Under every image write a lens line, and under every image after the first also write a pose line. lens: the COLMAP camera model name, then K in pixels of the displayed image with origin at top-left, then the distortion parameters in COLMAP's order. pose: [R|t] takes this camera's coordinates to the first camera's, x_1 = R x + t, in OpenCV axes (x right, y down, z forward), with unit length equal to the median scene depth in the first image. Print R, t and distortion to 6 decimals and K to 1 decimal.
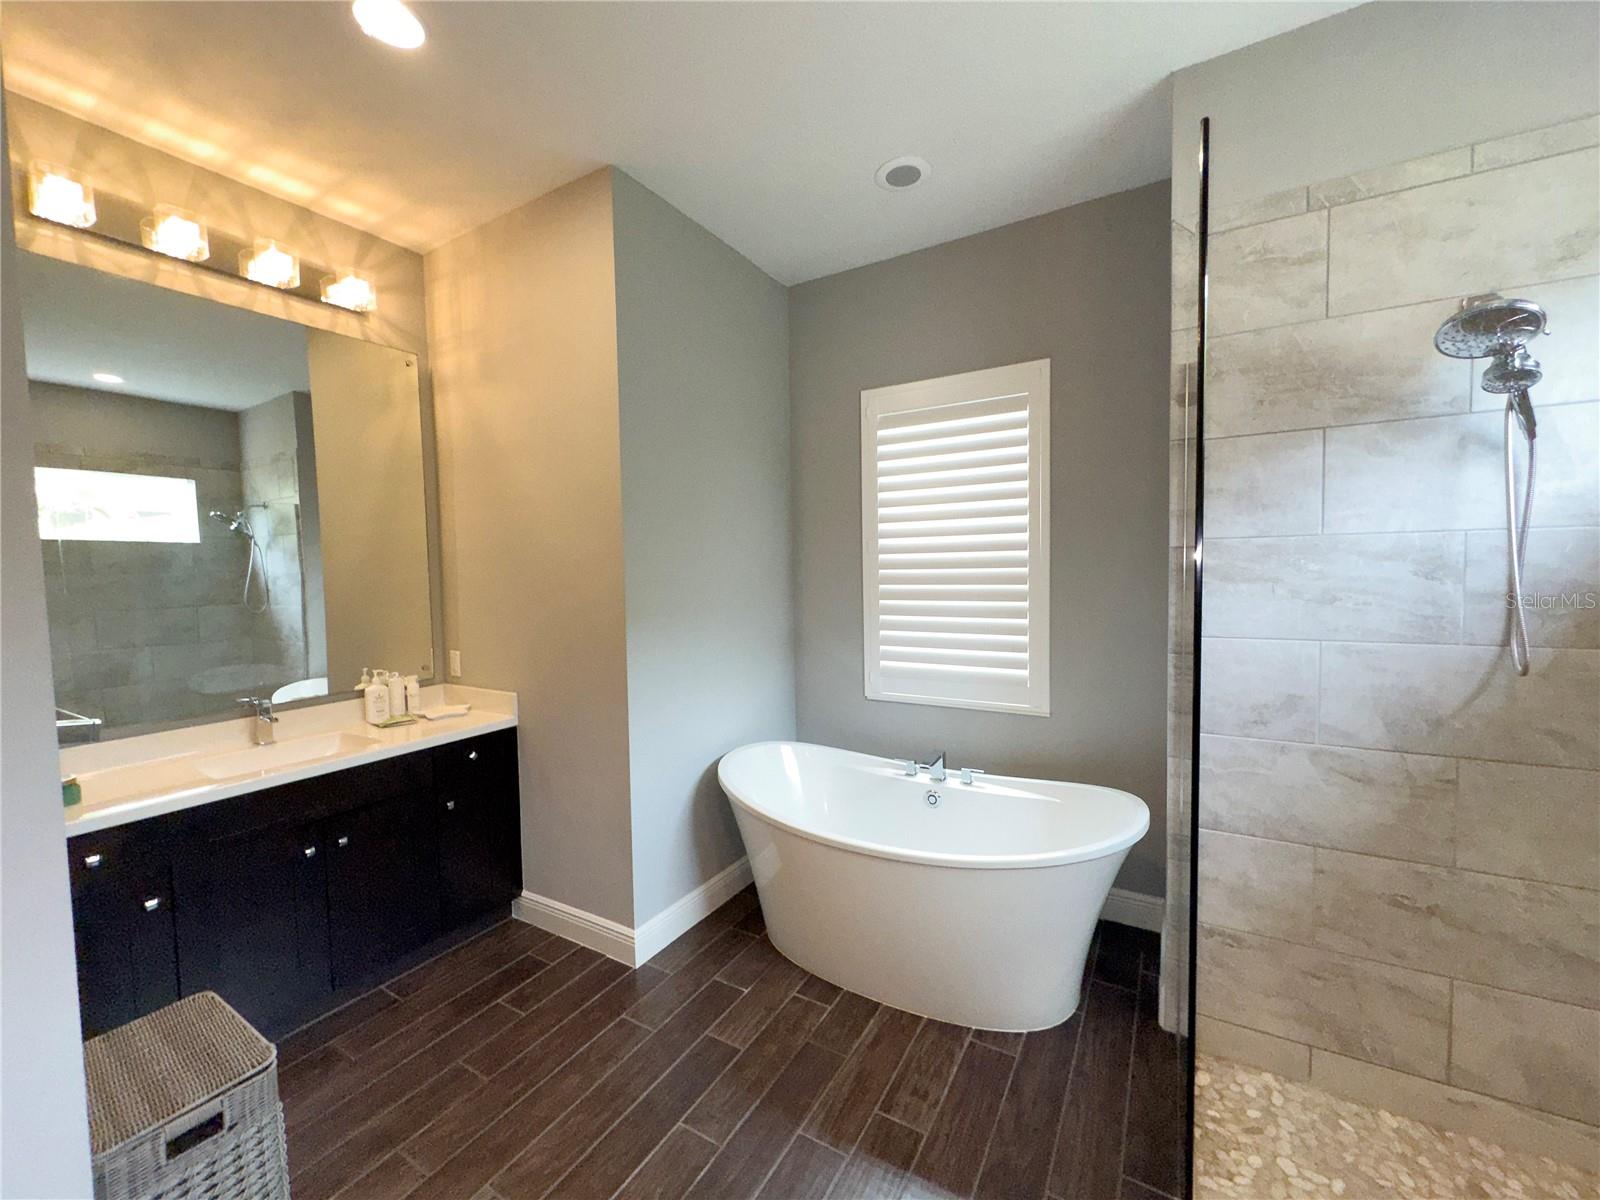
lens RADIAL K [[637.7, 0, 802.9], [0, 637.7, 599.2], [0, 0, 1]] dist [-0.003190, 0.000938]
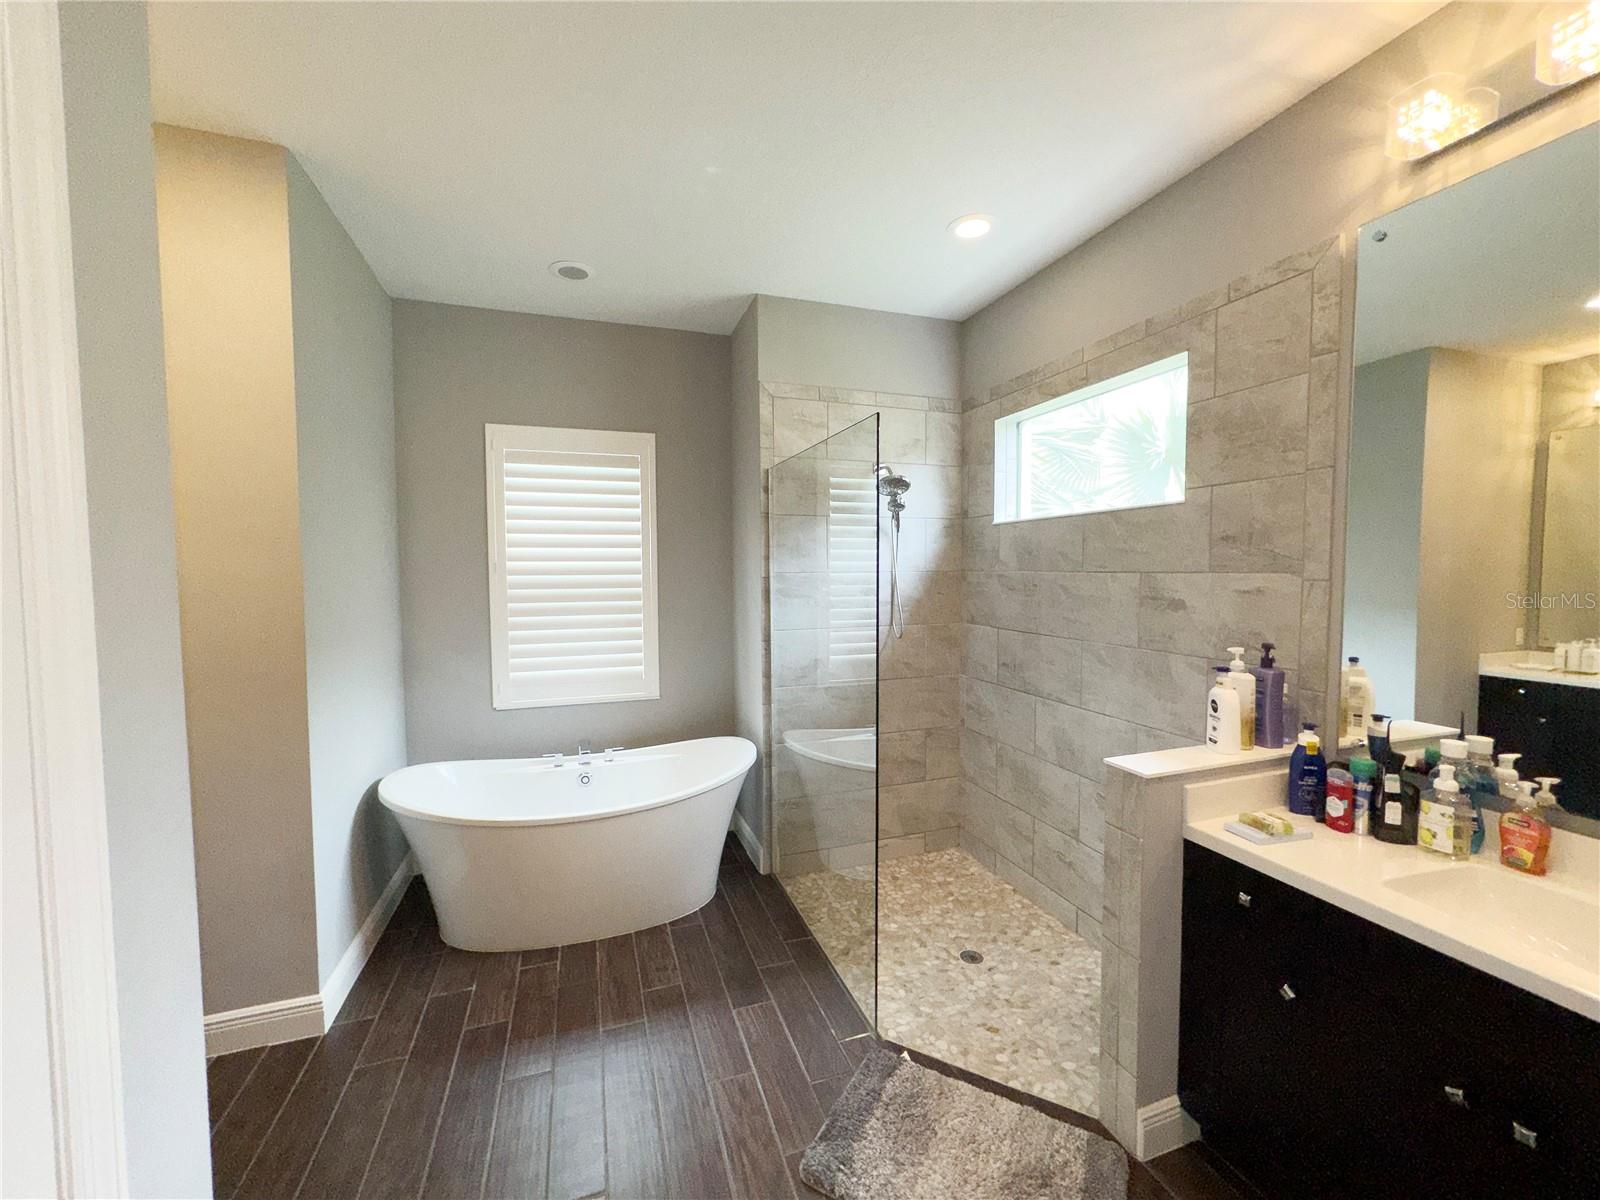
lens RADIAL K [[637.7, 0, 801.0], [0, 637.7, 599.9], [0, 0, 1]] dist [-0.003190, 0.000938]
pose [[0.644849, -0.023527, 0.763947, -0.503192], [0.031732, 0.999488, 0.003995, -0.022121], [-0.763651, 0.021666, 0.645266, -0.114967]]
